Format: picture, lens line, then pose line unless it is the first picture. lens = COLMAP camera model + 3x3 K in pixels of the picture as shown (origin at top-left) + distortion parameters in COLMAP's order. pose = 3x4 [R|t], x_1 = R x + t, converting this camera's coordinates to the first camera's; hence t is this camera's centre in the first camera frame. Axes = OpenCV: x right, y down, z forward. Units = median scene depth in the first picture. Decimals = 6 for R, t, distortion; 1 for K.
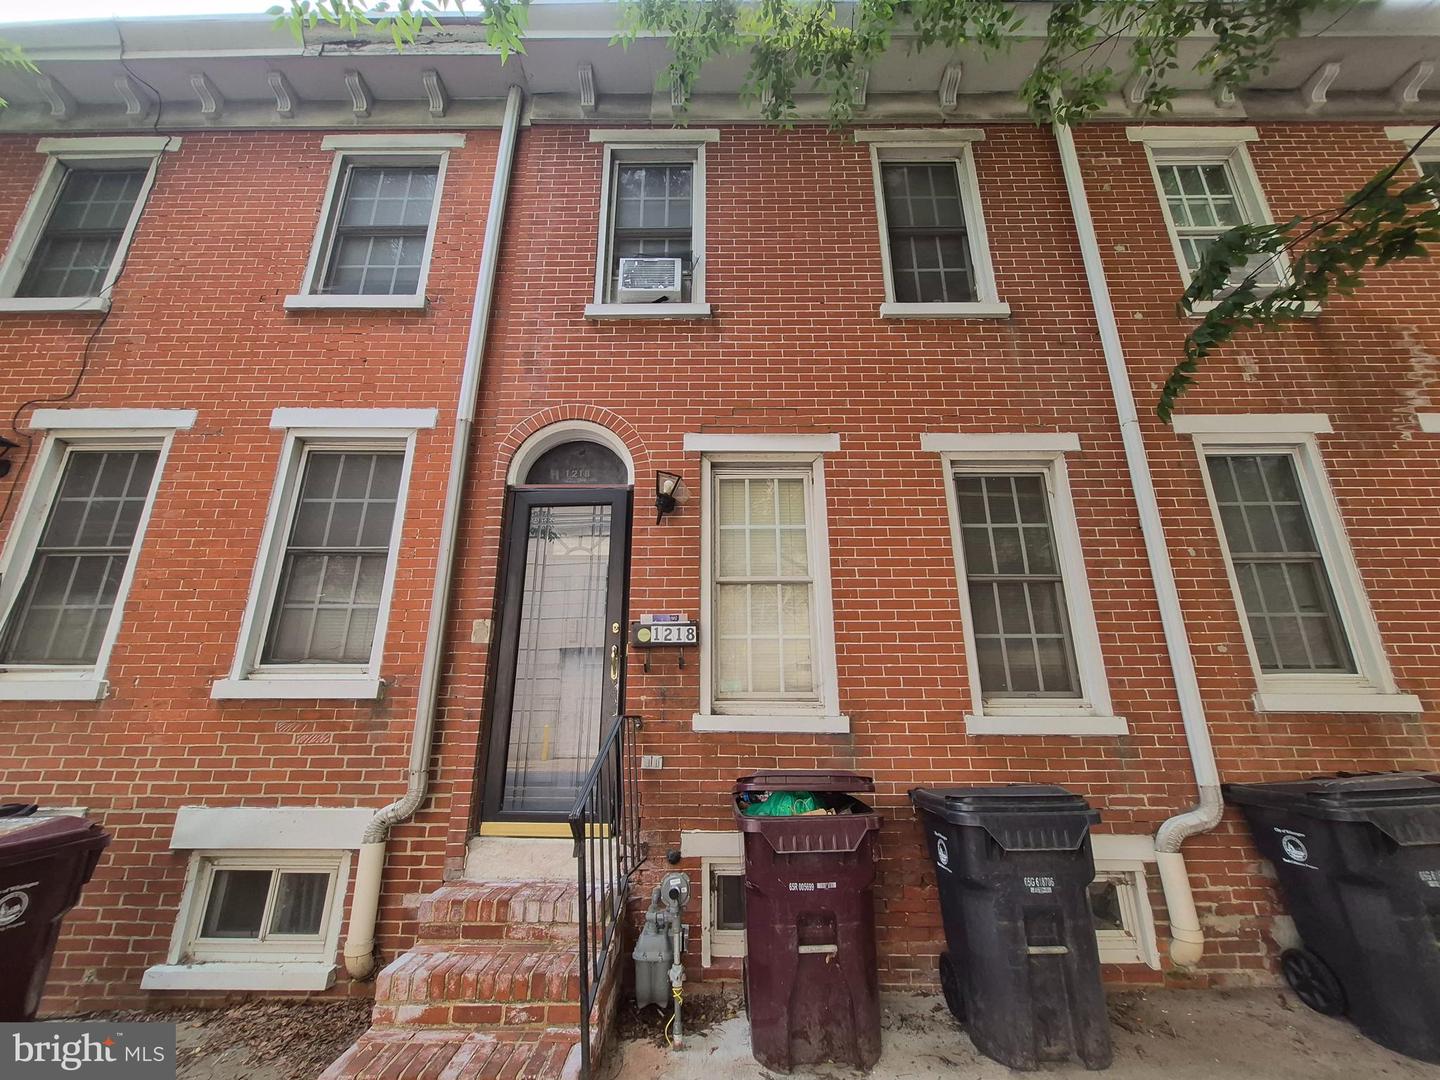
lens RADIAL K [[565.8, 0, 718.3], [0, 565.8, 543.3], [0, 0, 1]] dist [0.002418, -0.000087]
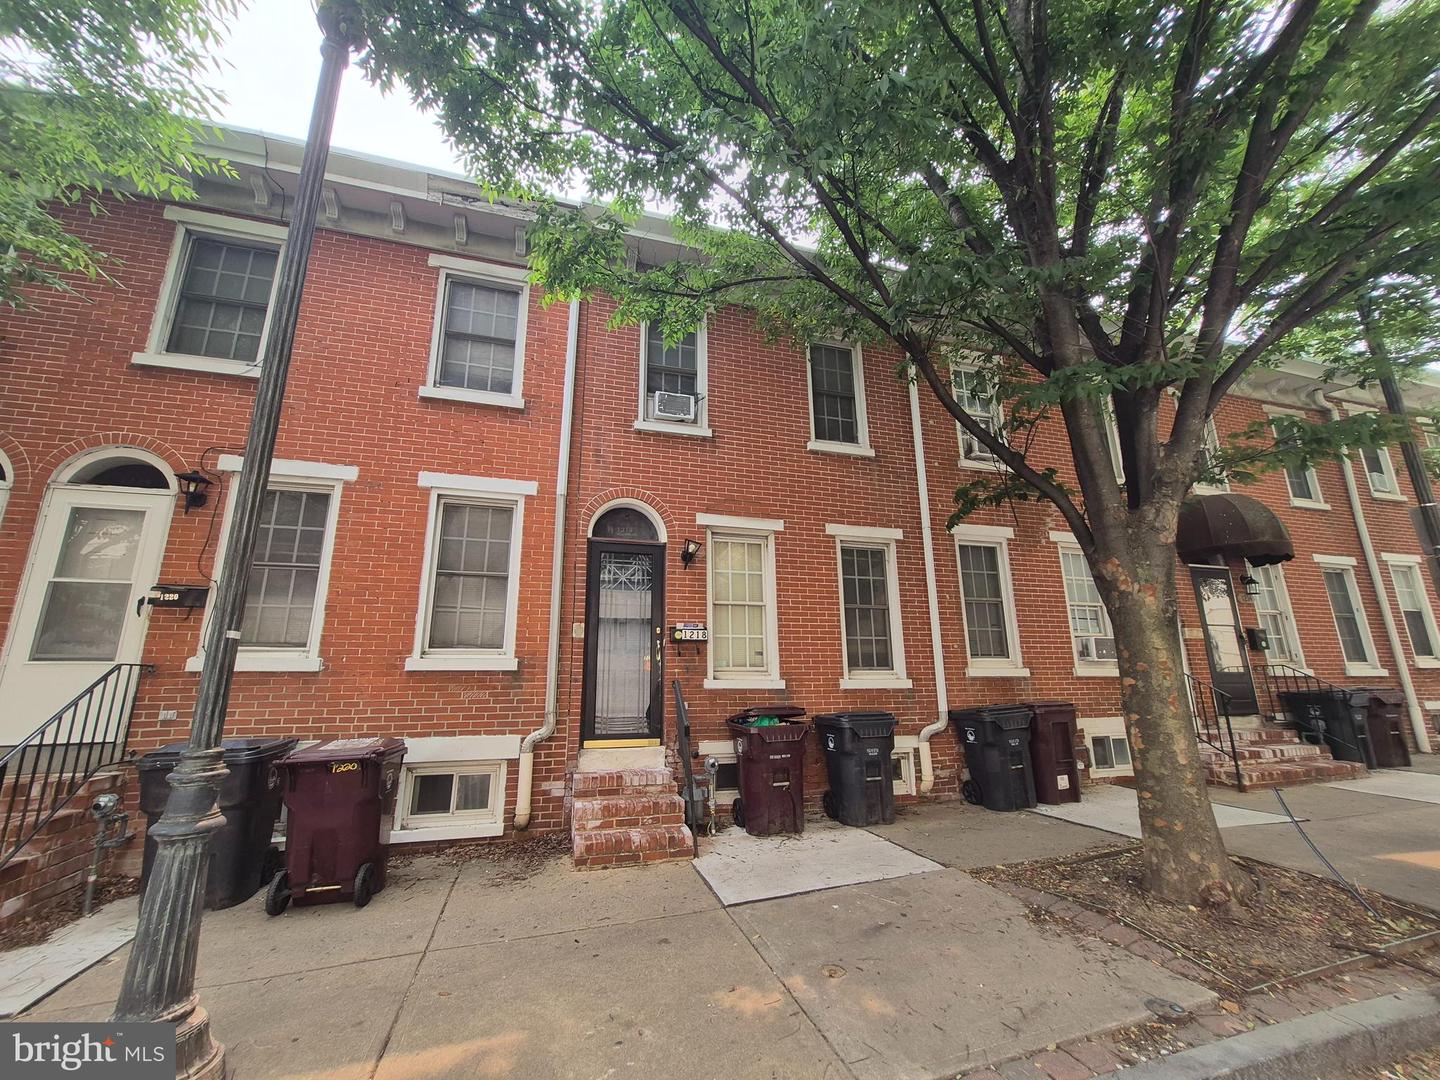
lens RADIAL K [[565.8, 0, 718.7], [0, 565.8, 540.9], [0, 0, 1]] dist [0.002418, -0.000087]
pose [[0.959011, 0.063313, 0.276205, -0.493956], [-0.074999, 0.996672, 0.031940, -0.185318], [-0.273264, -0.051346, 0.960568, -0.676390]]
